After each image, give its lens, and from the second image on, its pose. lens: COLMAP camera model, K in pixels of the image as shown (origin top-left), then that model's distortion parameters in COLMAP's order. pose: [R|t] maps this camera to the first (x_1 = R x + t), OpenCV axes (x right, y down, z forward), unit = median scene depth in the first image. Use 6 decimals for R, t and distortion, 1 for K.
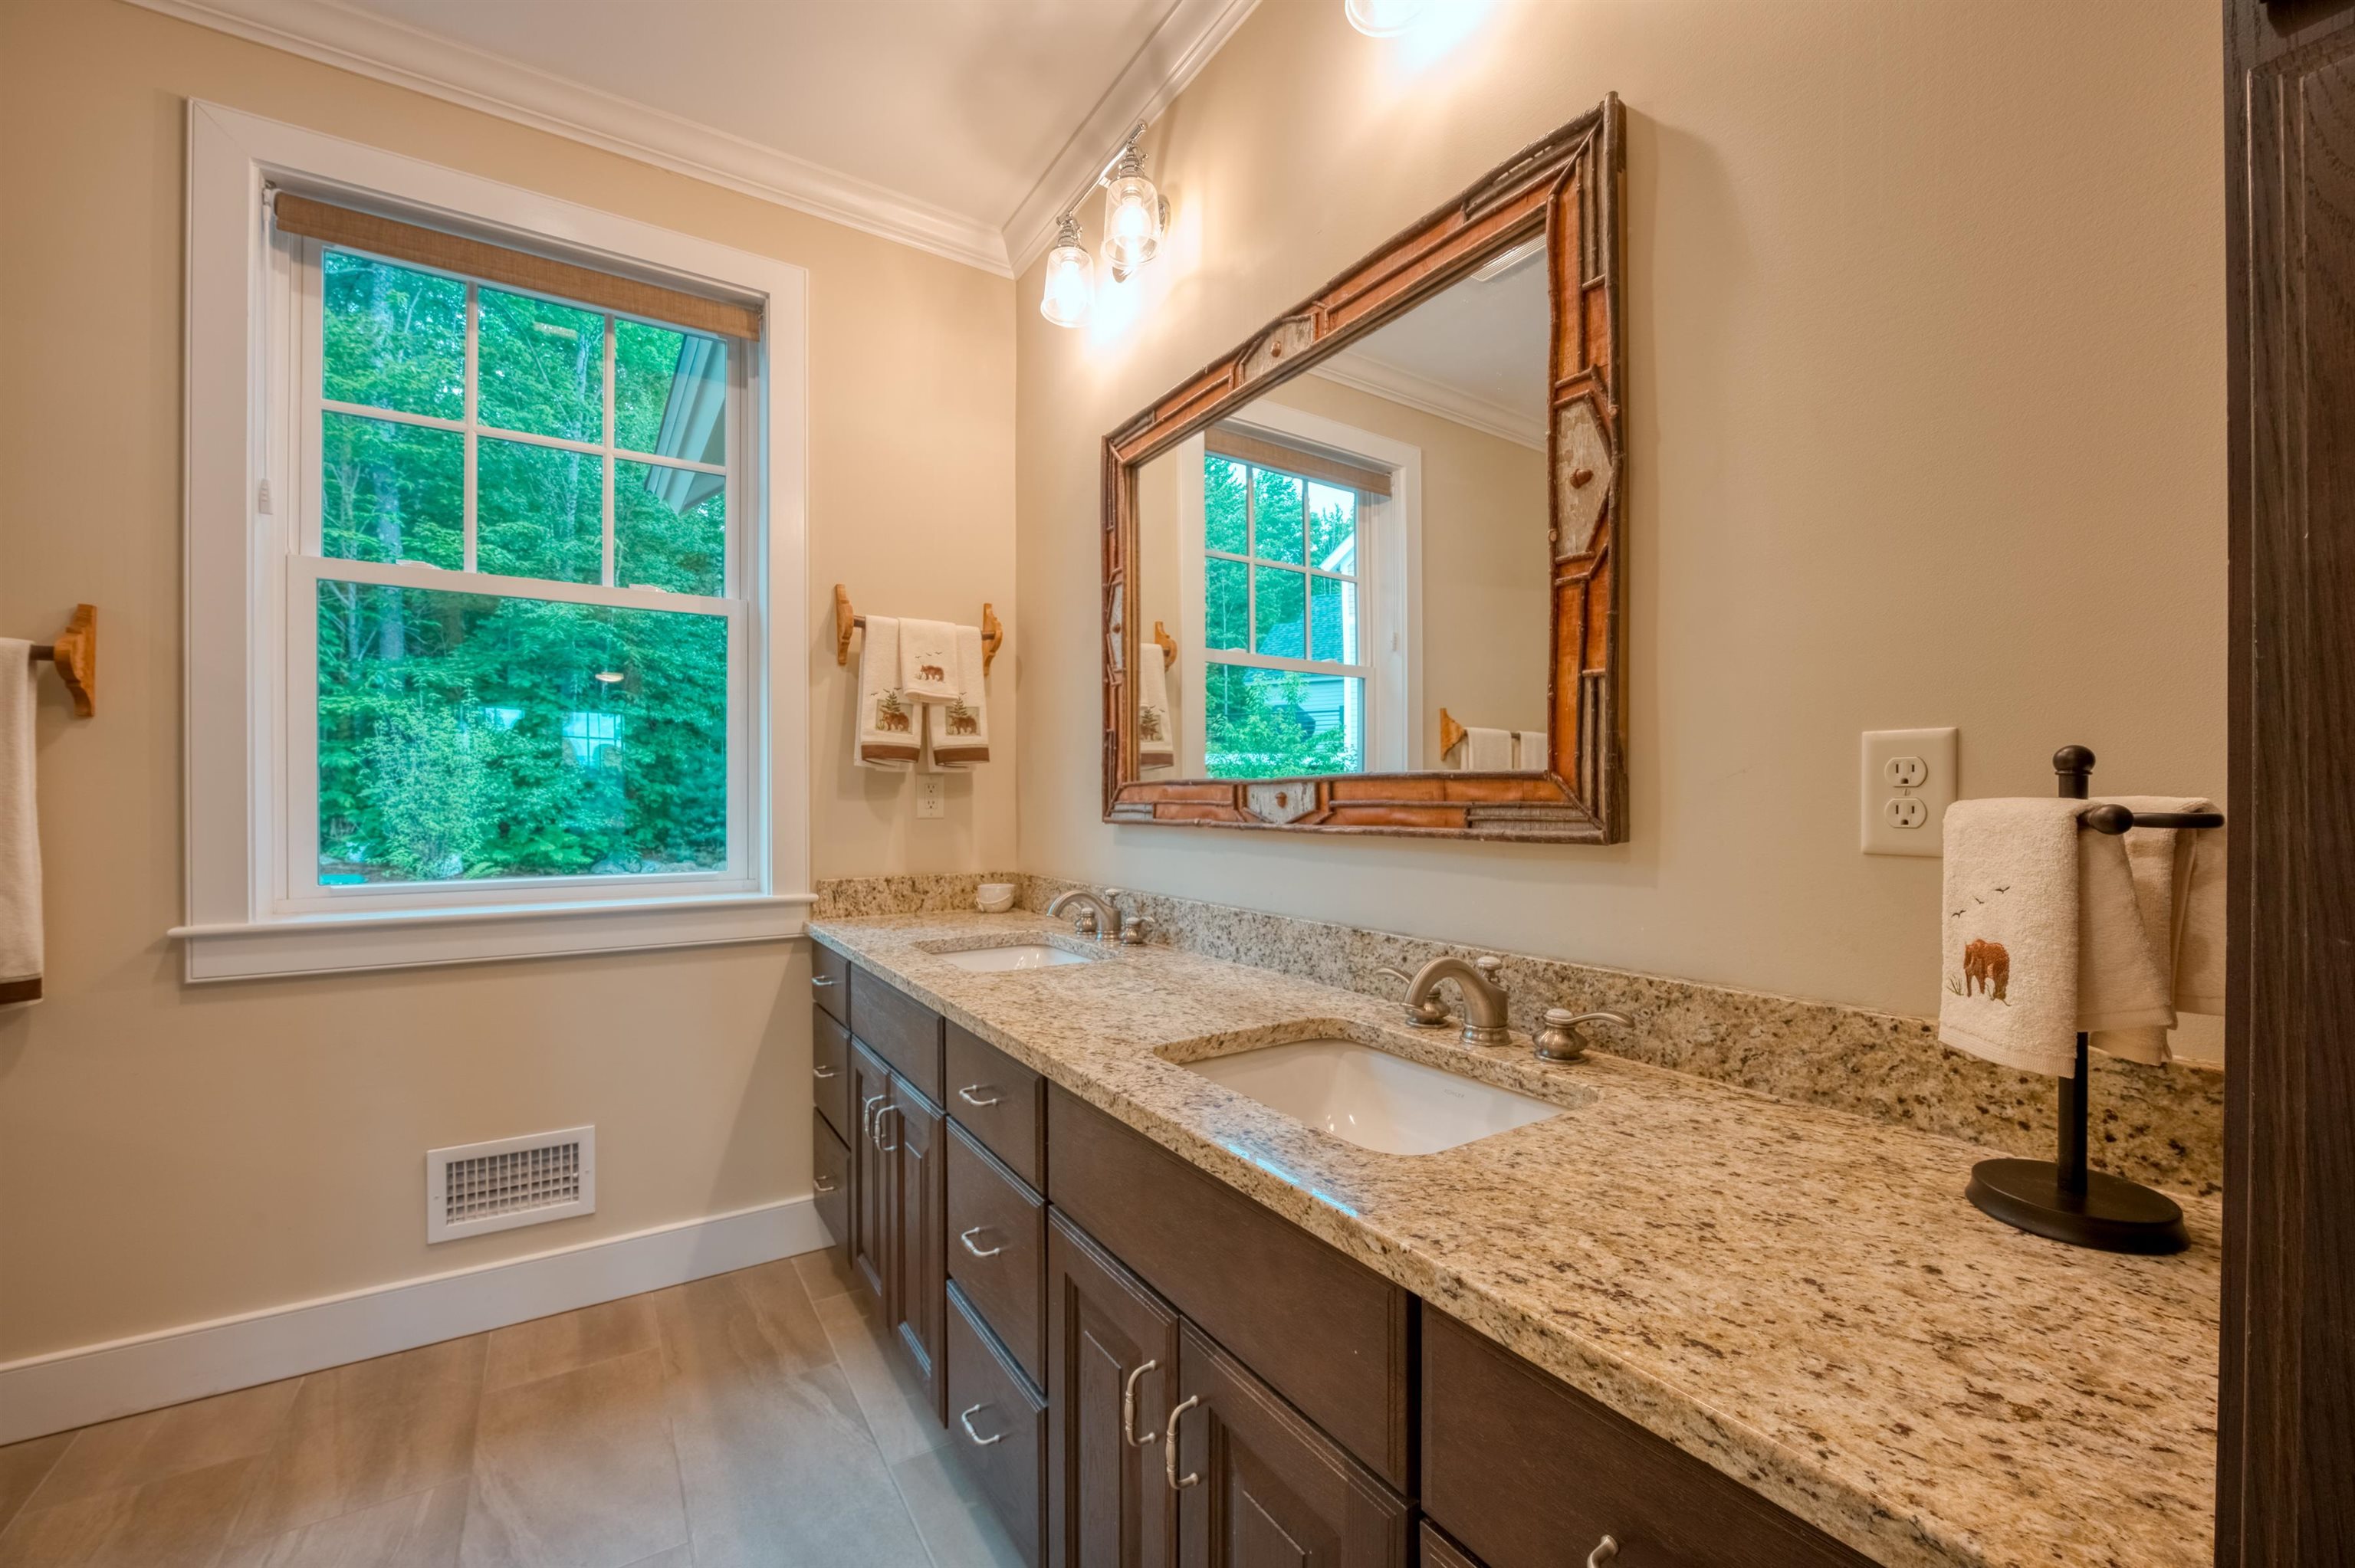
lens RADIAL K [[916.6, 0, 1173.0], [0, 916.6, 796.9], [0, 0, 1]] dist [-0.012334, -0.001253]
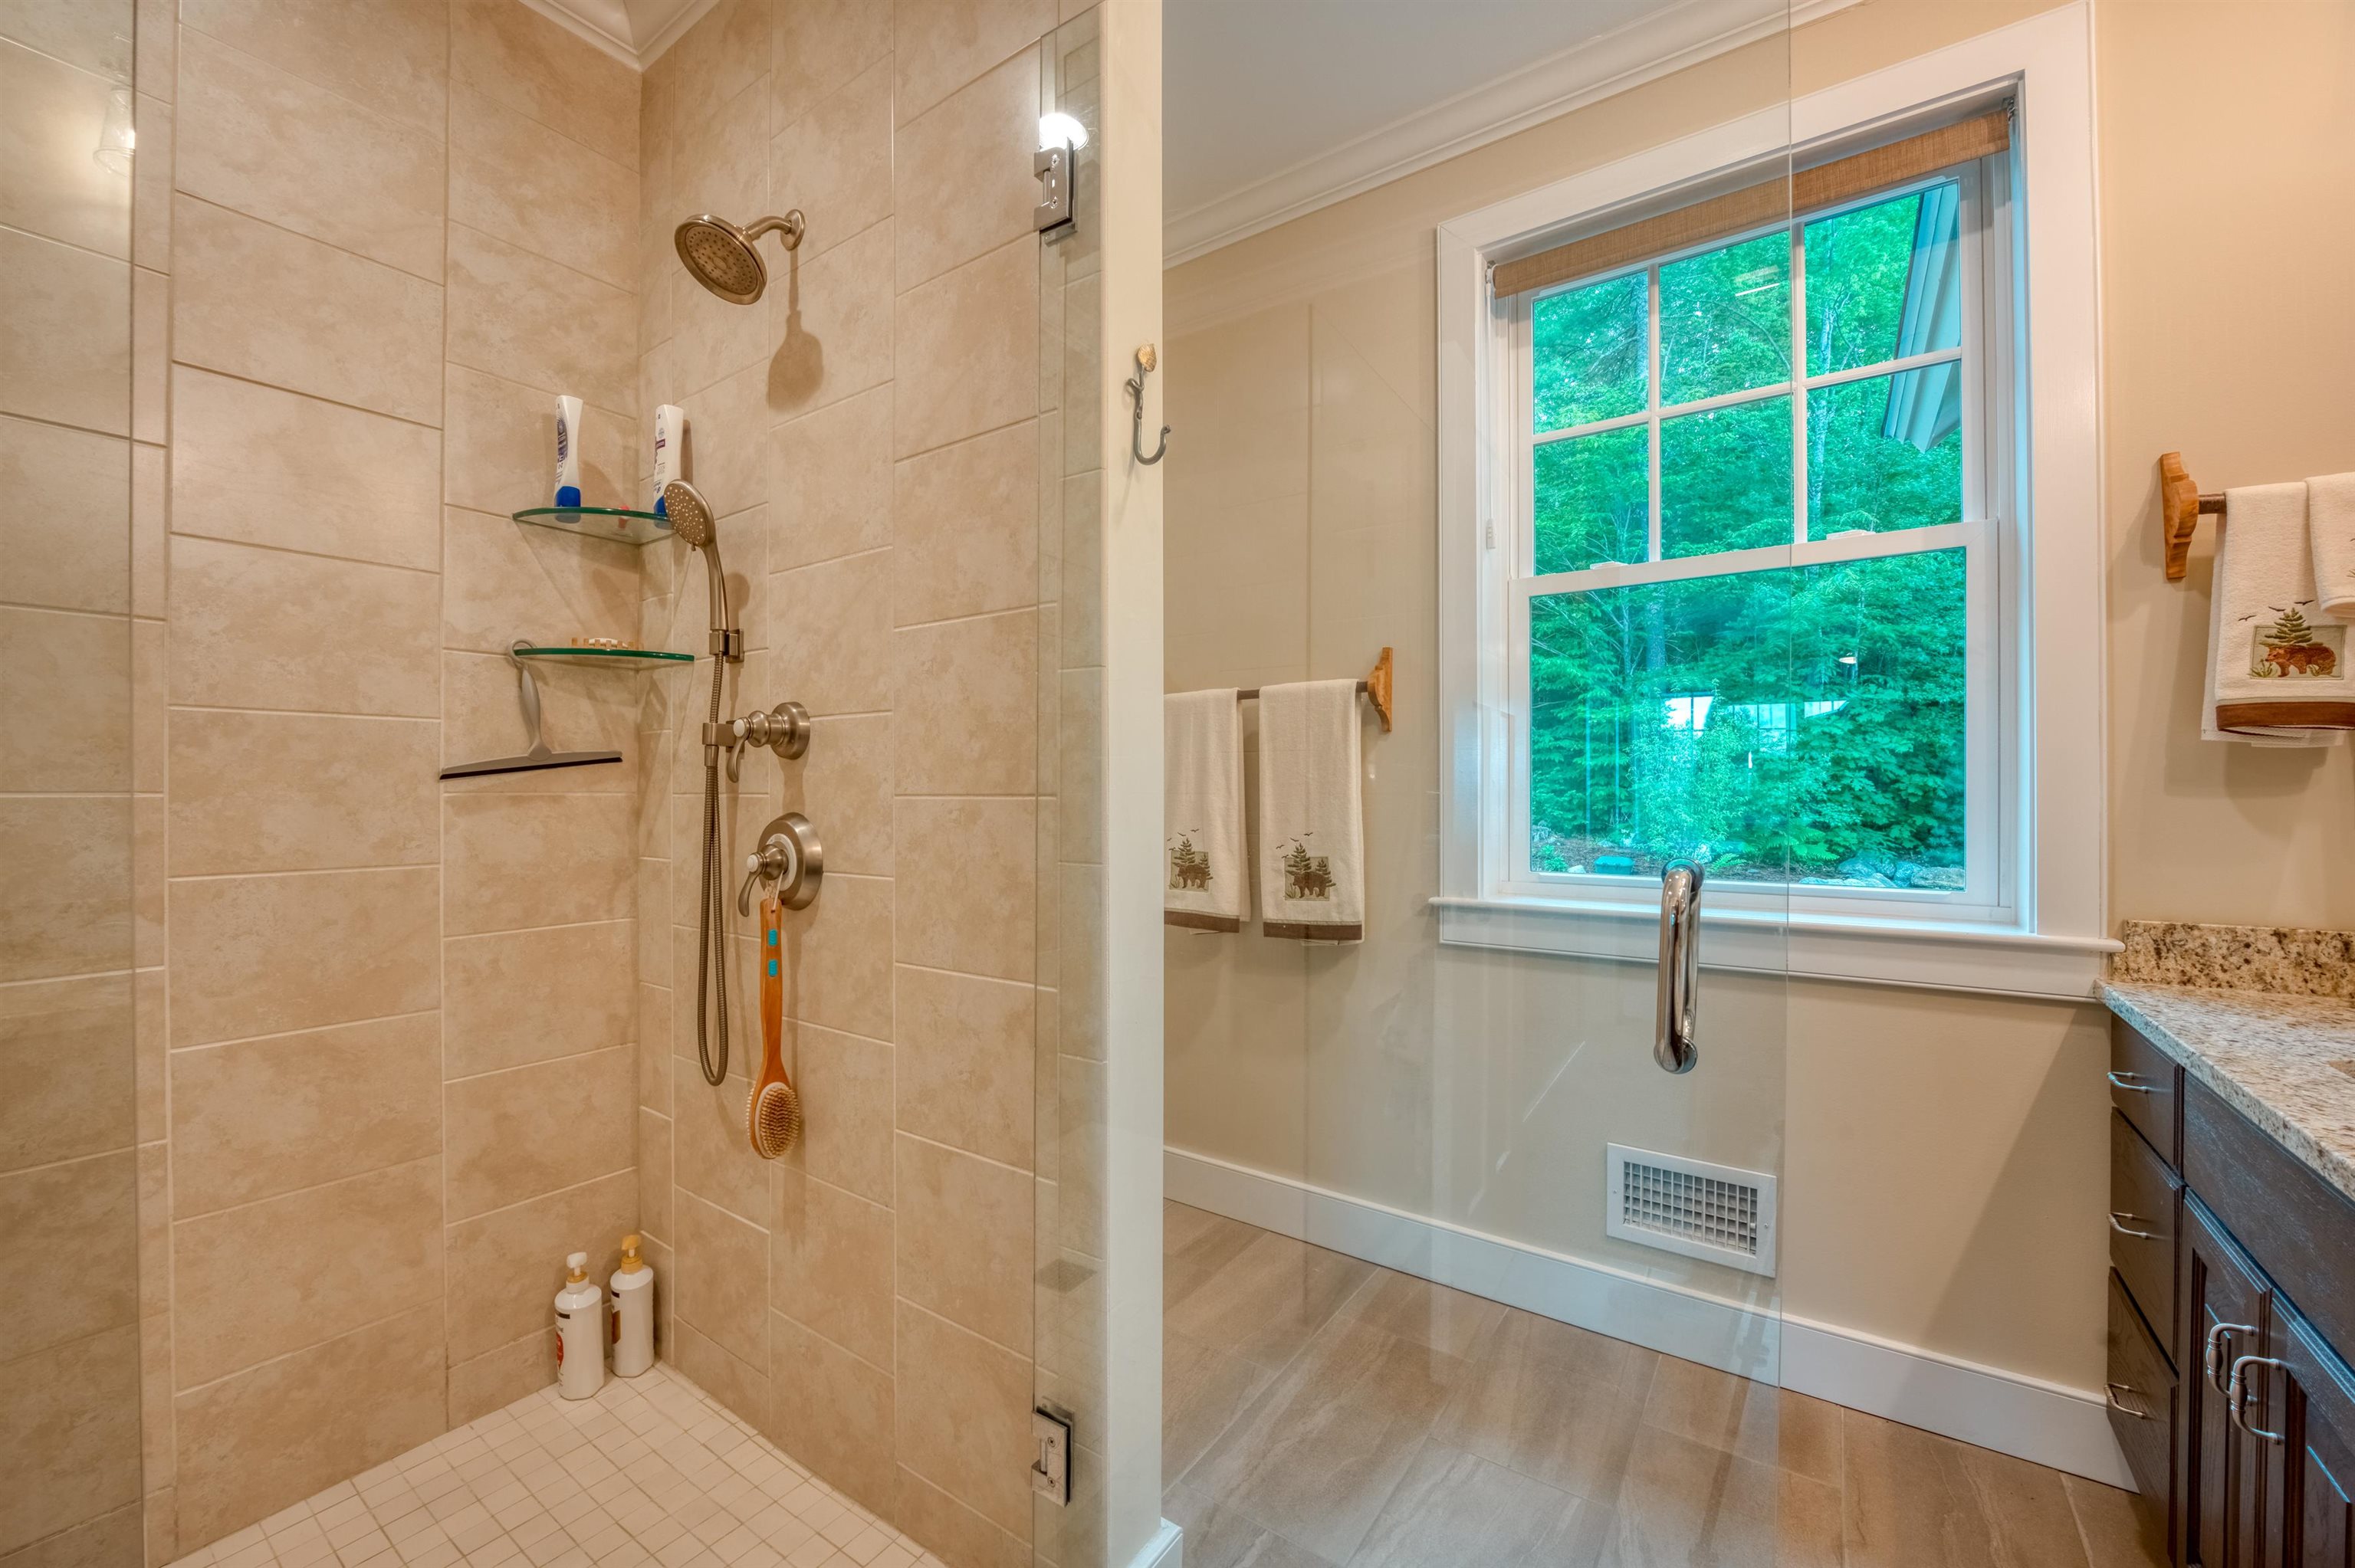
lens RADIAL K [[916.6, 0, 1192.9], [0, 916.6, 793.9], [0, 0, 1]] dist [-0.012334, -0.001253]
pose [[0.369161, 0.001891, -0.929364, -0.038057], [0.002044, 0.999994, 0.002846, -0.001234], [0.929363, -0.002950, 0.369155, 0.152793]]
